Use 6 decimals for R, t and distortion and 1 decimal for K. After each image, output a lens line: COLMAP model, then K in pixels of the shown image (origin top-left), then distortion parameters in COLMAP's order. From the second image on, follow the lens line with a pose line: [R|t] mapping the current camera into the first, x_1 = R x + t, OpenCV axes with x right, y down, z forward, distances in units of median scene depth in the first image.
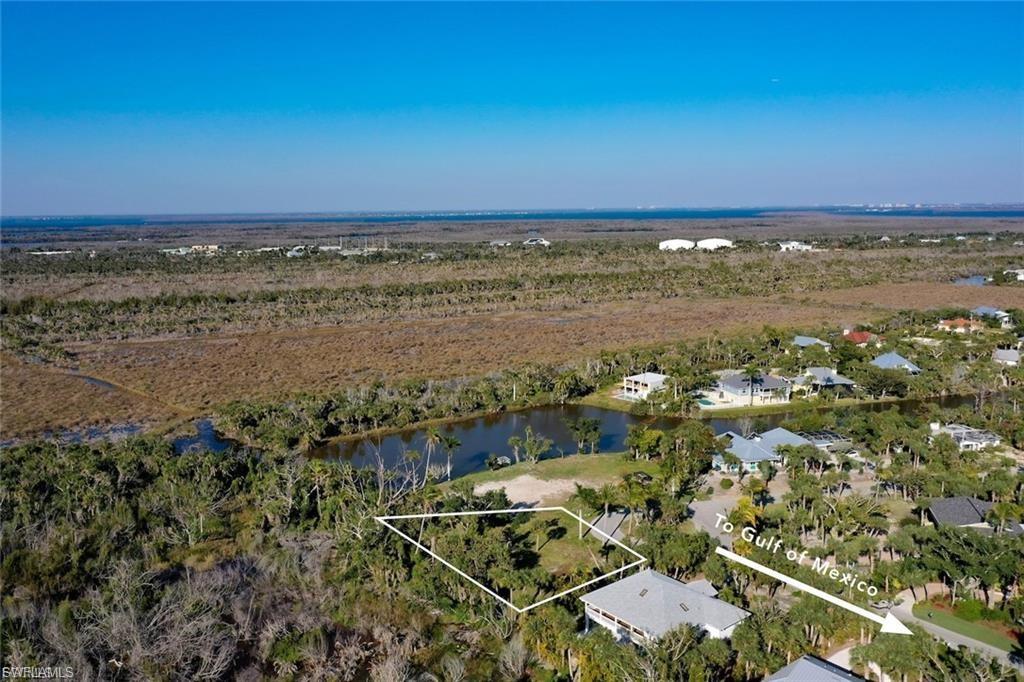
lens RADIAL K [[831.7, 0, 520.5], [0, 831.7, 335.2], [0, 0, 1]] dist [0.004007, -0.002779]
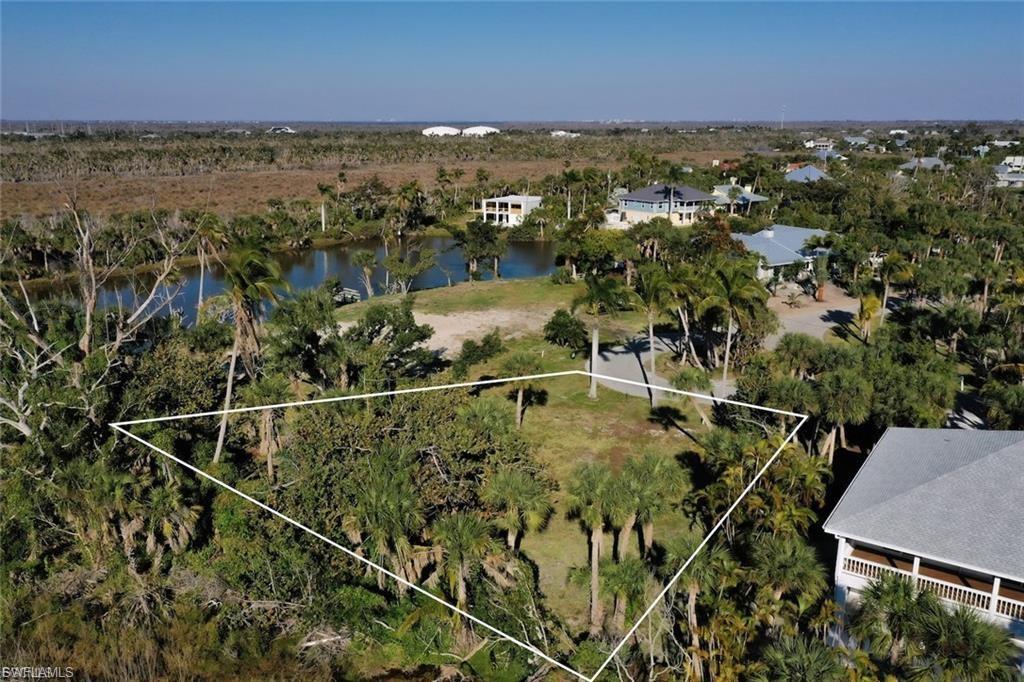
lens RADIAL K [[831.7, 0, 513.4], [0, 831.7, 336.6], [0, 0, 1]] dist [0.004007, -0.002779]
pose [[0.955242, -0.065364, 0.288512, -0.106438], [0.037693, 0.994228, 0.100447, 0.185812], [-0.293413, -0.085076, 0.952193, 0.659703]]
